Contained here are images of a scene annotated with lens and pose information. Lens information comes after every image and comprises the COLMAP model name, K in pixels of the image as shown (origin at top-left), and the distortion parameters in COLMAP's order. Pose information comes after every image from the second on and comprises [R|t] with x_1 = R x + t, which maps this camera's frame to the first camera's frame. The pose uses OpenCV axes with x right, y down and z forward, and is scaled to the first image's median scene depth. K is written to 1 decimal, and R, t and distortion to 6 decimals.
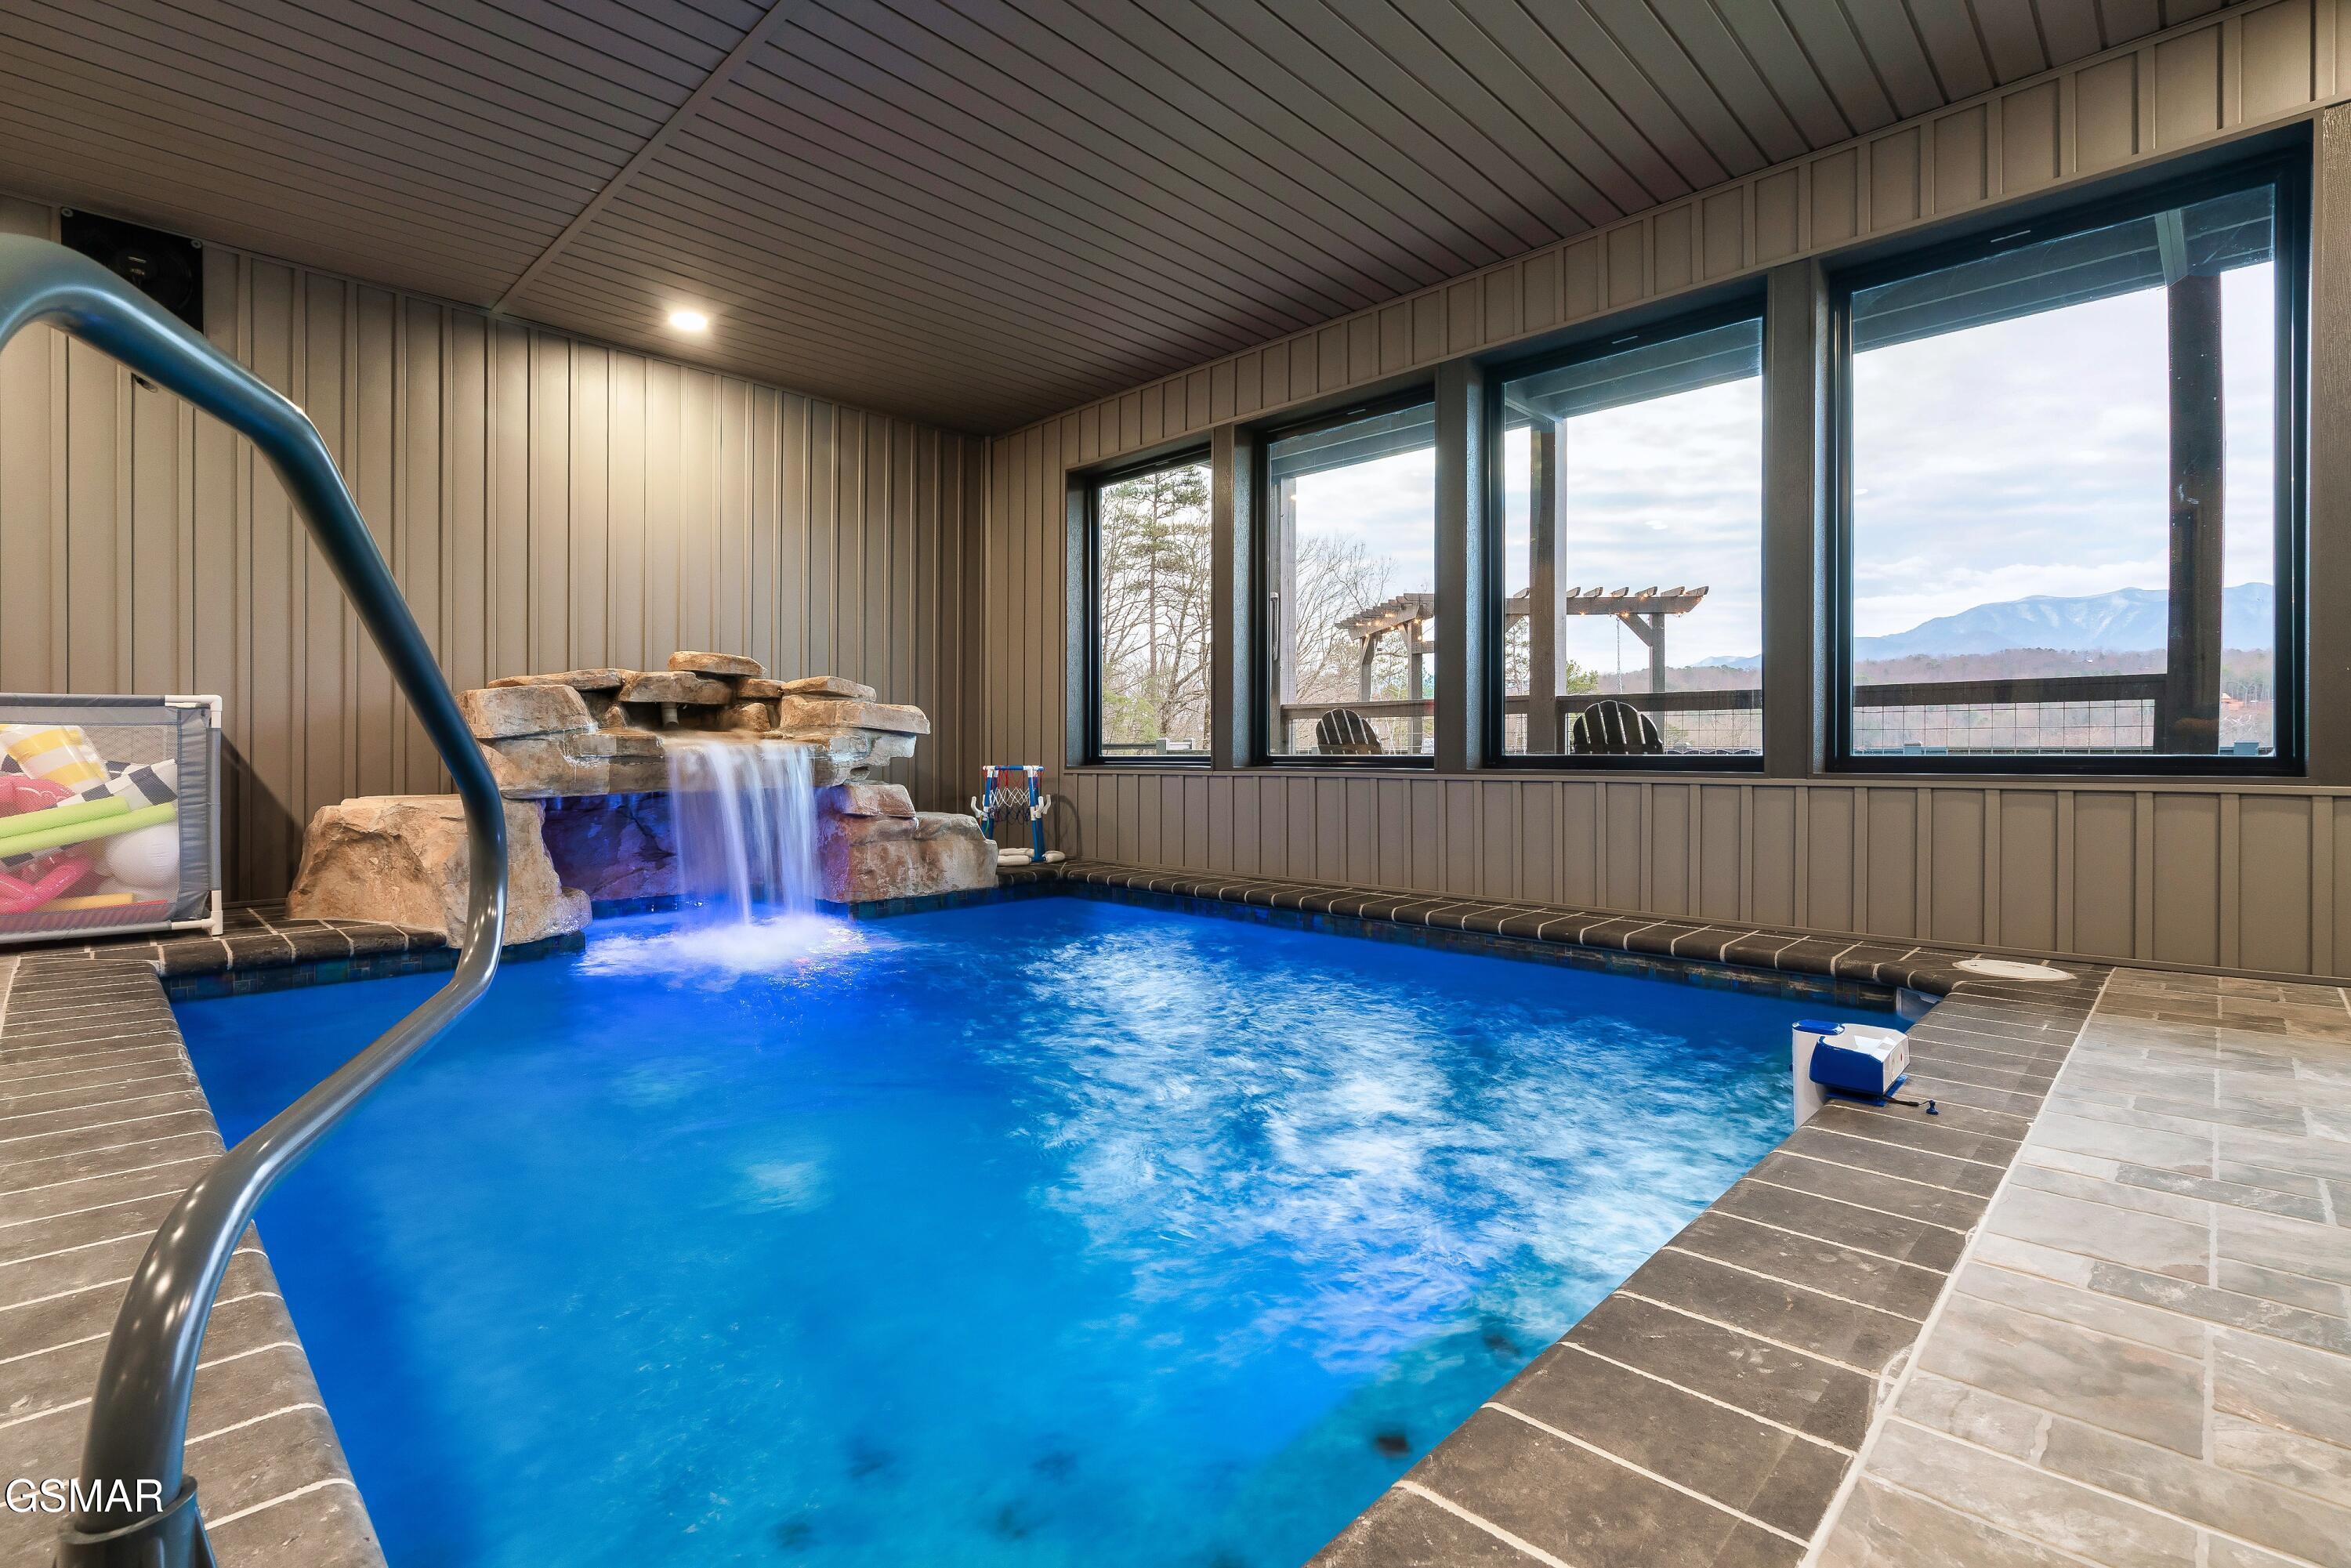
lens RADIAL K [[1069.7, 0, 1170.3], [0, 1069.7, 761.2], [0, 0, 1]] dist [-0.008990, 0.005125]
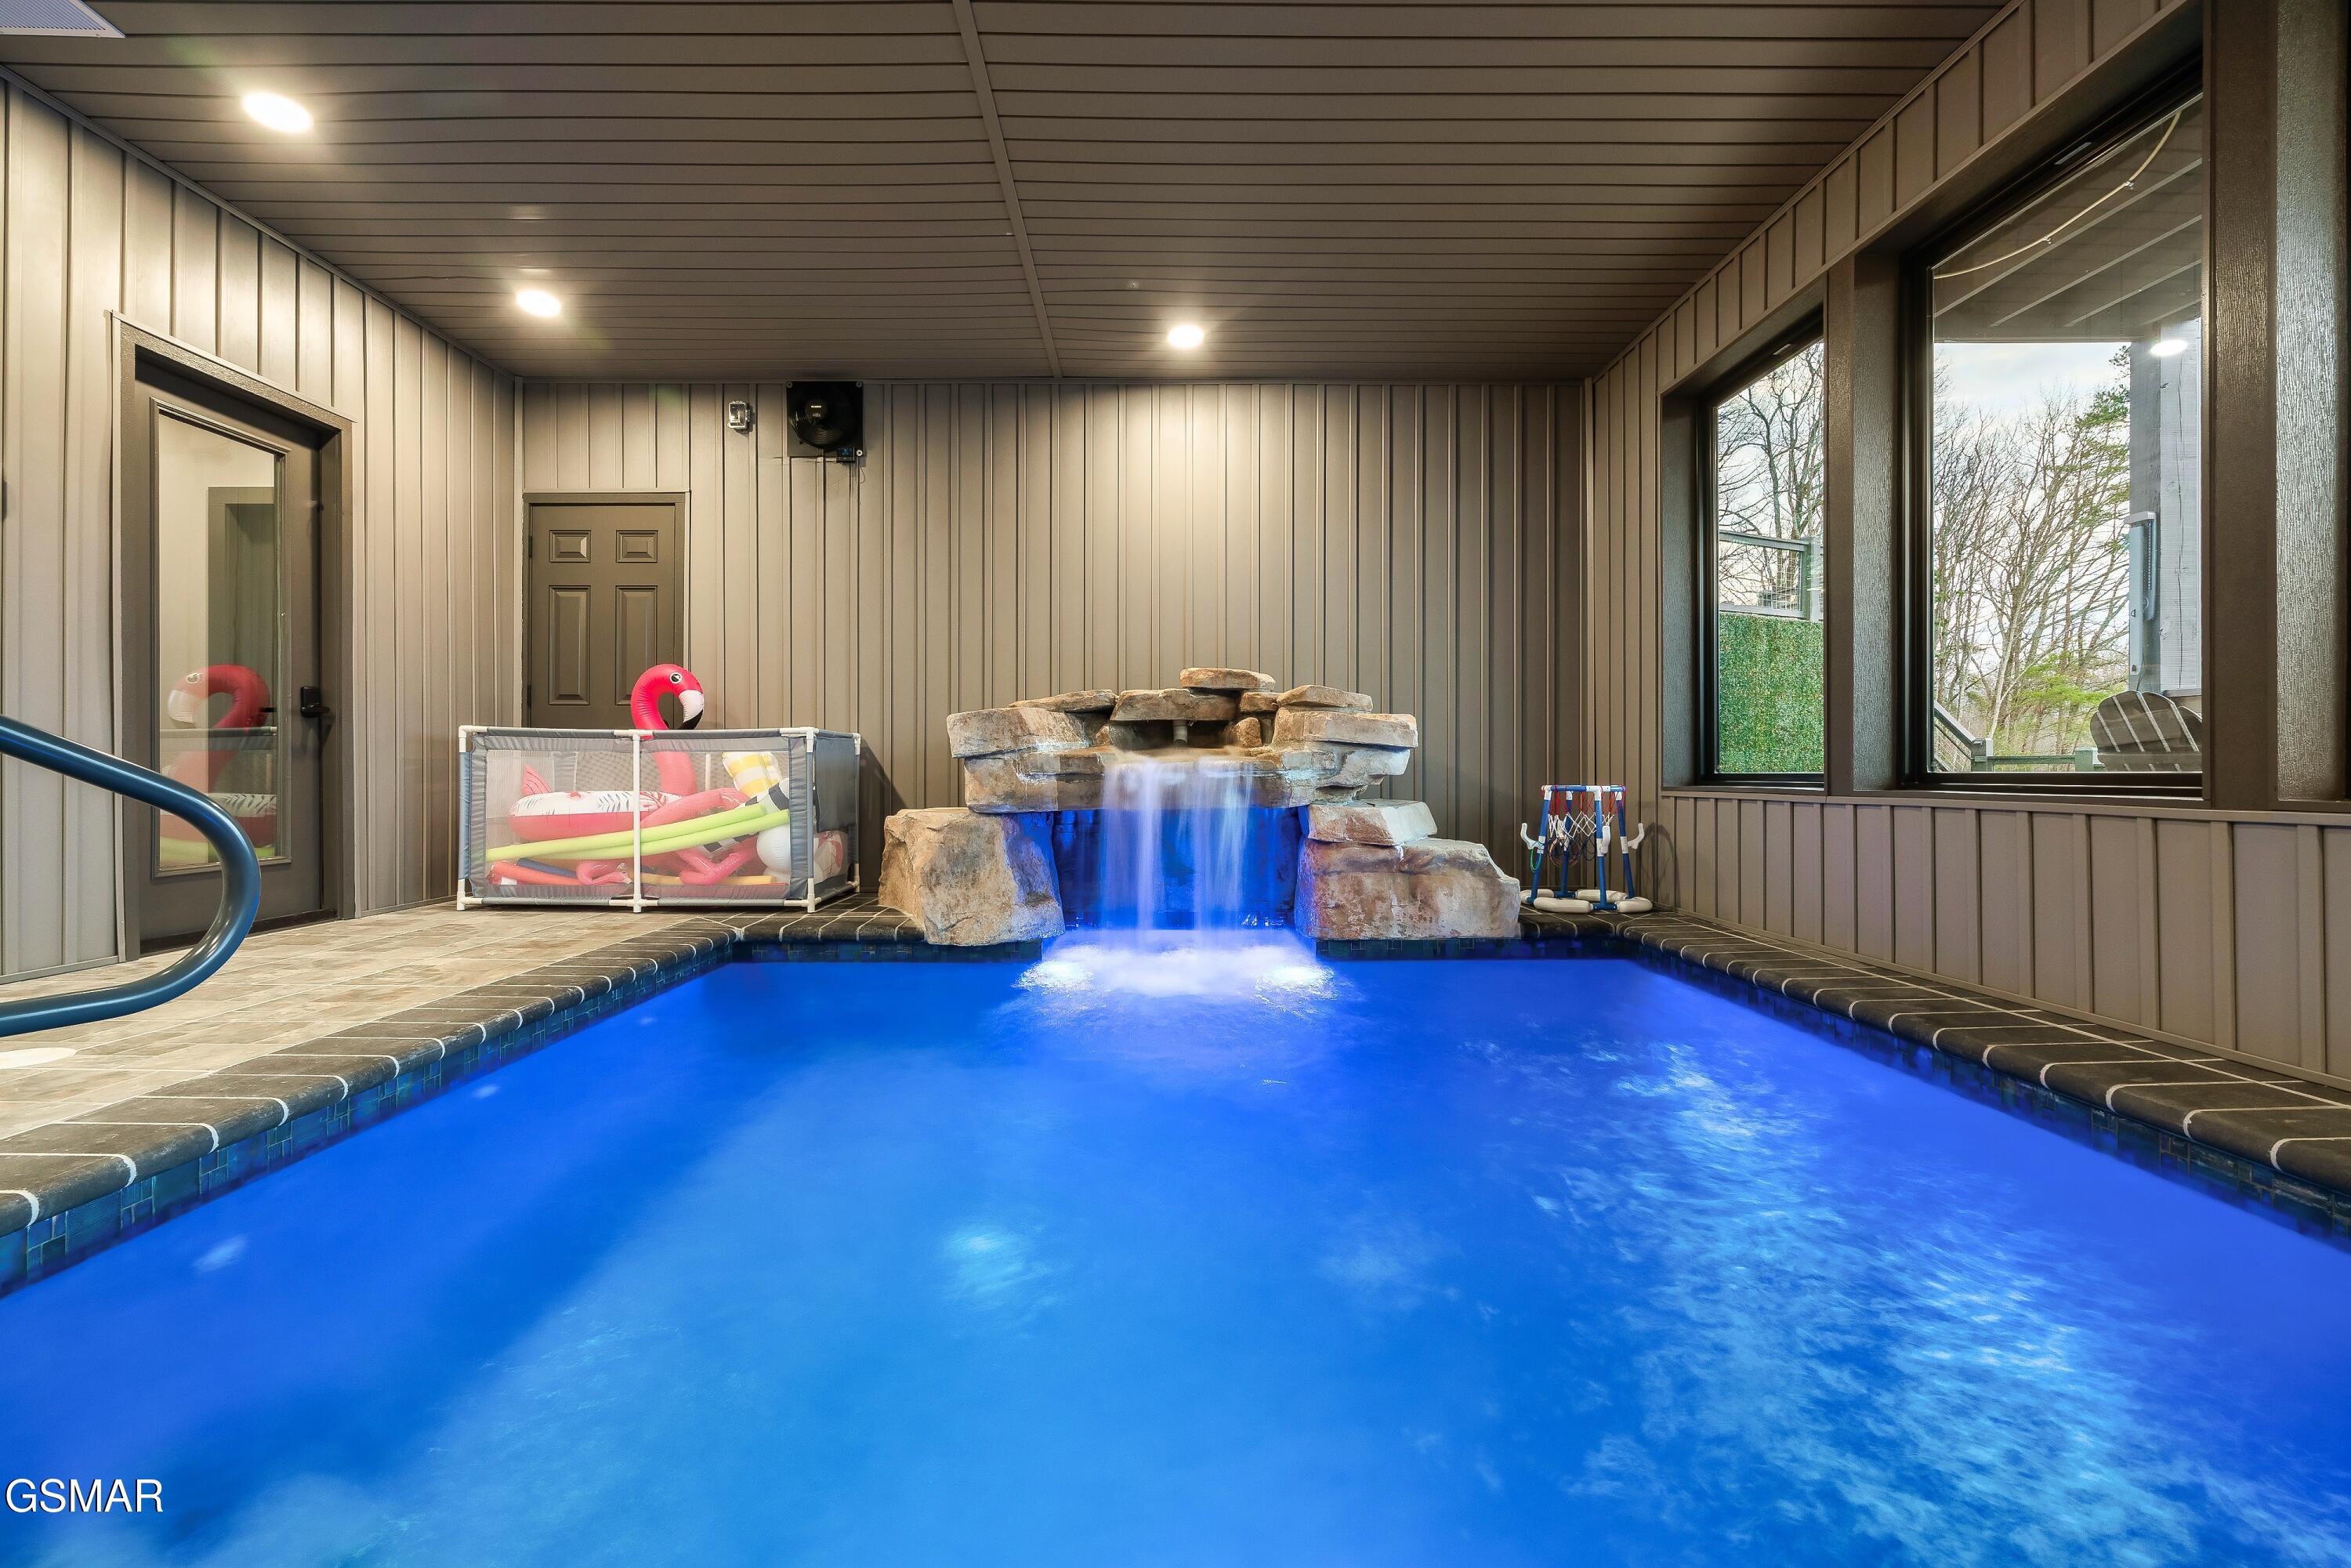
lens RADIAL K [[1069.7, 0, 1182.6], [0, 1069.7, 772.7], [0, 0, 1]] dist [-0.008990, 0.005125]
pose [[0.709344, -0.000595, -0.704862, 0.245924], [-0.002152, 0.999993, -0.003010, -0.002633], [0.704859, 0.003652, 0.709338, 0.289898]]
